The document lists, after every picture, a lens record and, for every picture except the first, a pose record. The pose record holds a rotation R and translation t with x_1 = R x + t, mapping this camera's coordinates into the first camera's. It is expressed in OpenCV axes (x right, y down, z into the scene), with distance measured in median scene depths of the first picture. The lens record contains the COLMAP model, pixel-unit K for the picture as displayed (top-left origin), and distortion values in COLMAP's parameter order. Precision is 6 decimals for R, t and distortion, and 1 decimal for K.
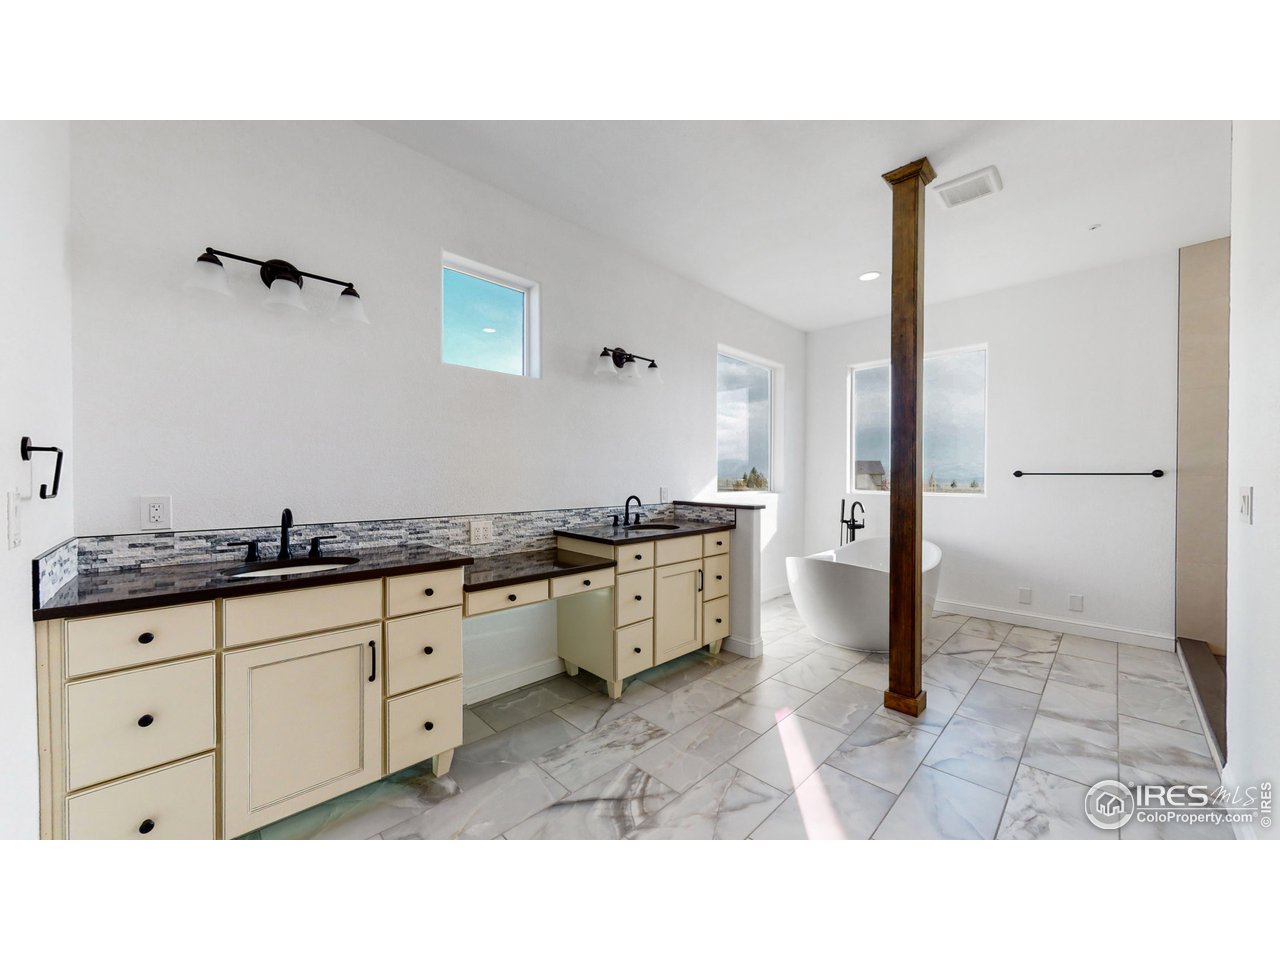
lens RADIAL K [[468.7, 0, 641.2], [0, 468.7, 479.7], [0, 0, 1]] dist [0.000211, -0.000004]
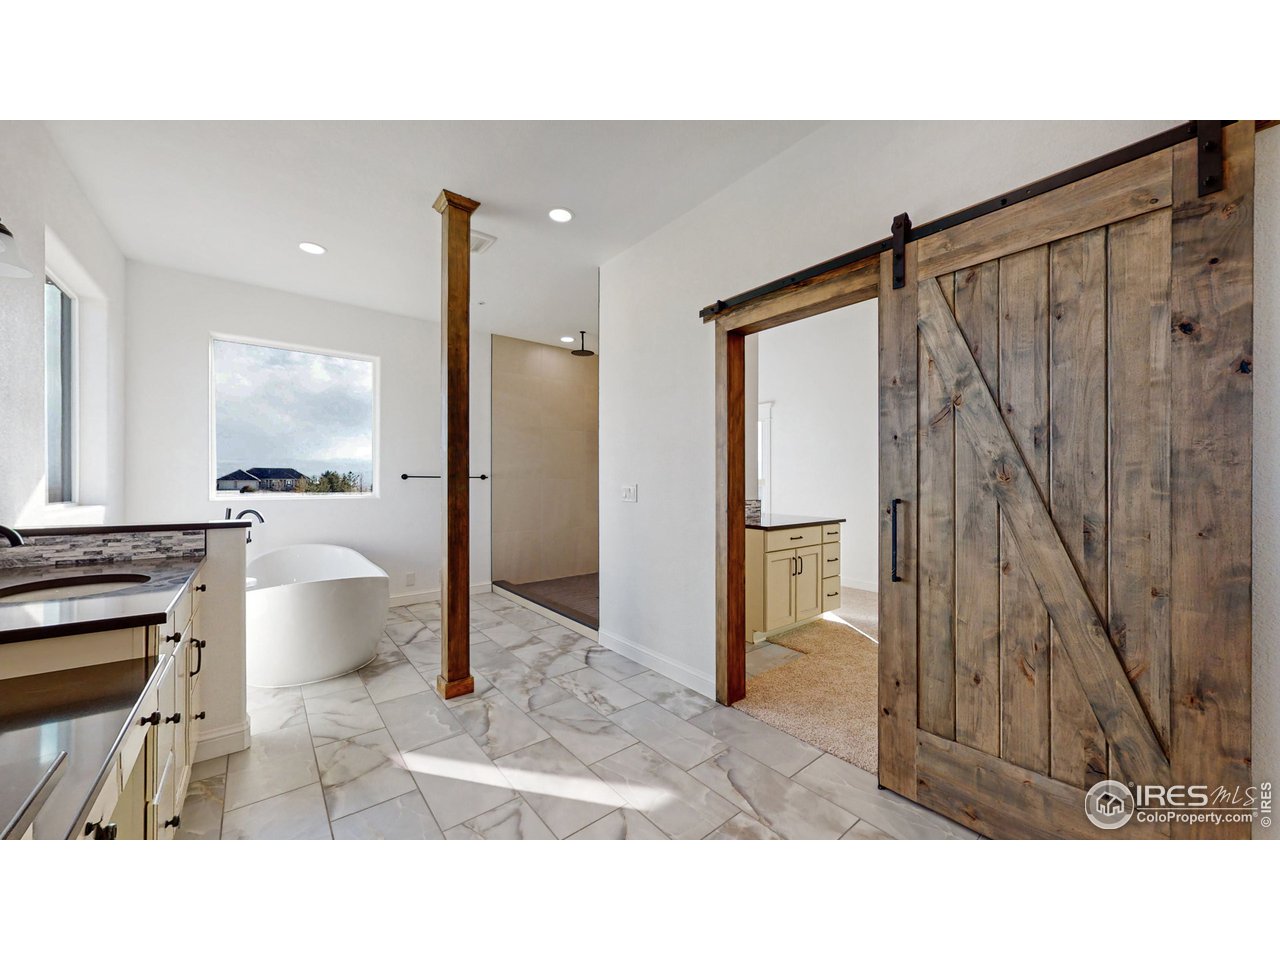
lens RADIAL K [[468.7, 0, 641.2], [0, 468.7, 481.2], [0, 0, 1]] dist [0.000211, -0.000004]
pose [[0.095679, -0.002974, 0.995408, -0.485214], [0.003328, 0.999991, 0.002668, -0.003558], [-0.995407, 0.003058, 0.095688, 0.472433]]
